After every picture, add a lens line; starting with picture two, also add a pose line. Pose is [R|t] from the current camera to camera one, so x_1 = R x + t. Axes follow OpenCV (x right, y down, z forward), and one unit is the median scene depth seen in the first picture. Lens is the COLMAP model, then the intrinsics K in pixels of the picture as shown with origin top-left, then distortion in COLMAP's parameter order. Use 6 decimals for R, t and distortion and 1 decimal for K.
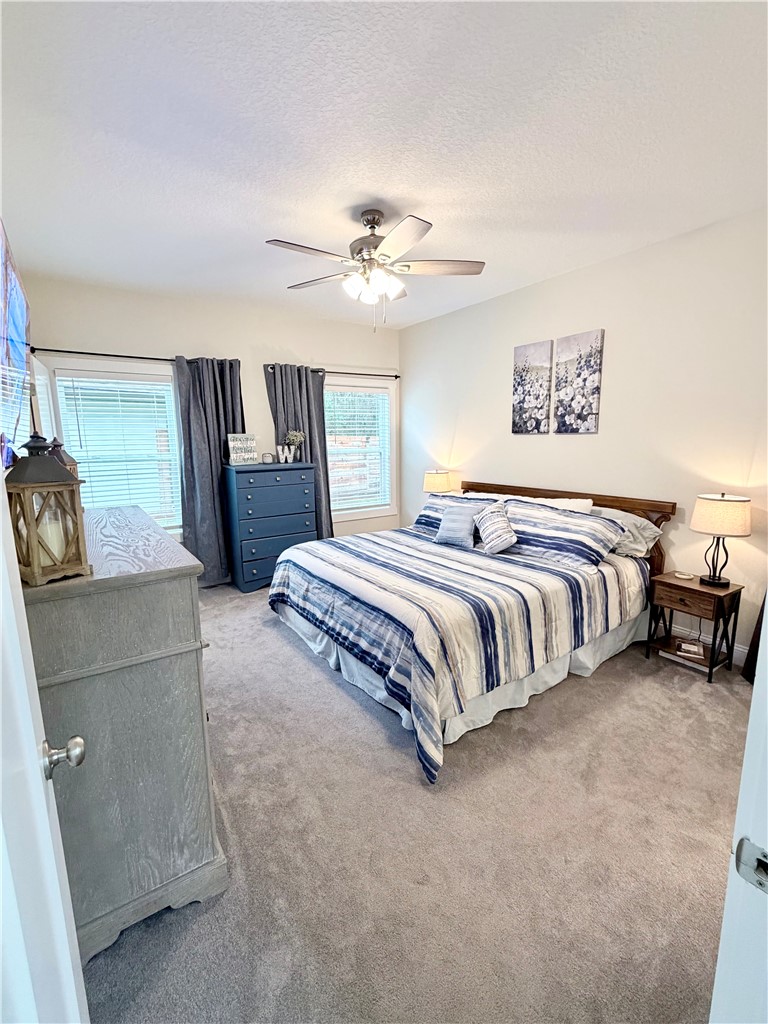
lens RADIAL K [[449.2, 0, 384.0], [0, 449.2, 512.0], [0, 0, 1]] dist [0.000103, 0.000152]
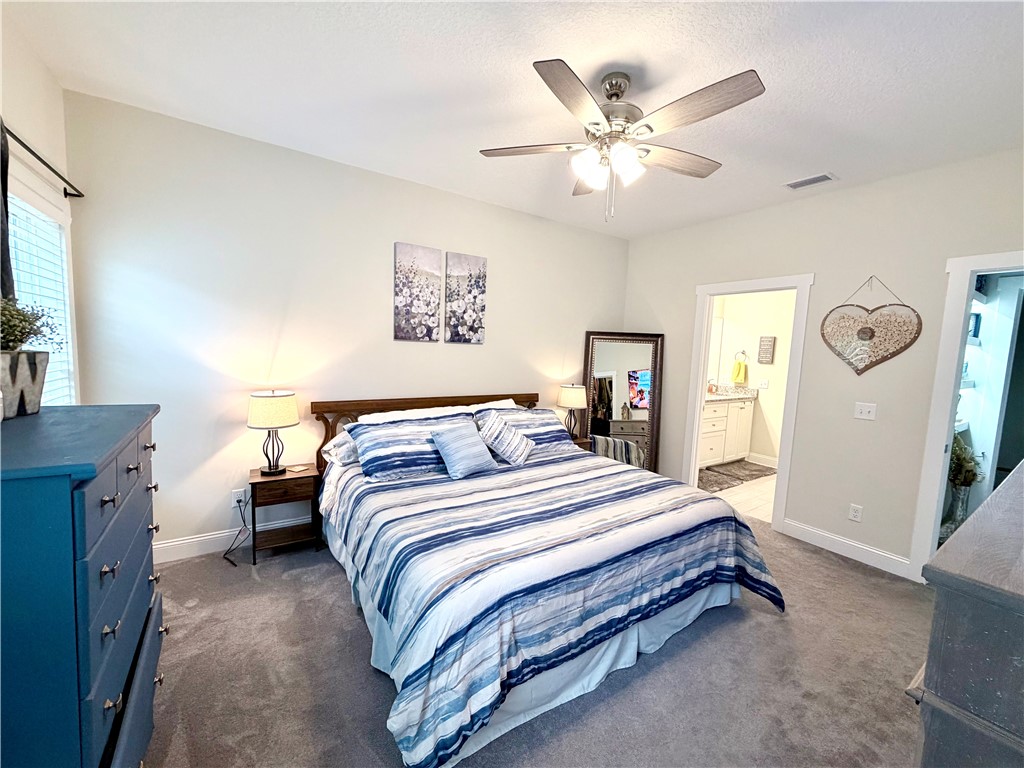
lens RADIAL K [[405.9, 0, 512.0], [0, 405.9, 384.0], [0, 0, 1]] dist [0.001150, -0.000014]
pose [[0.008612, -0.078161, 0.996904, -0.577894], [0.125285, 0.989169, 0.076472, -0.138428], [-0.992083, 0.124239, 0.018311, 0.885528]]
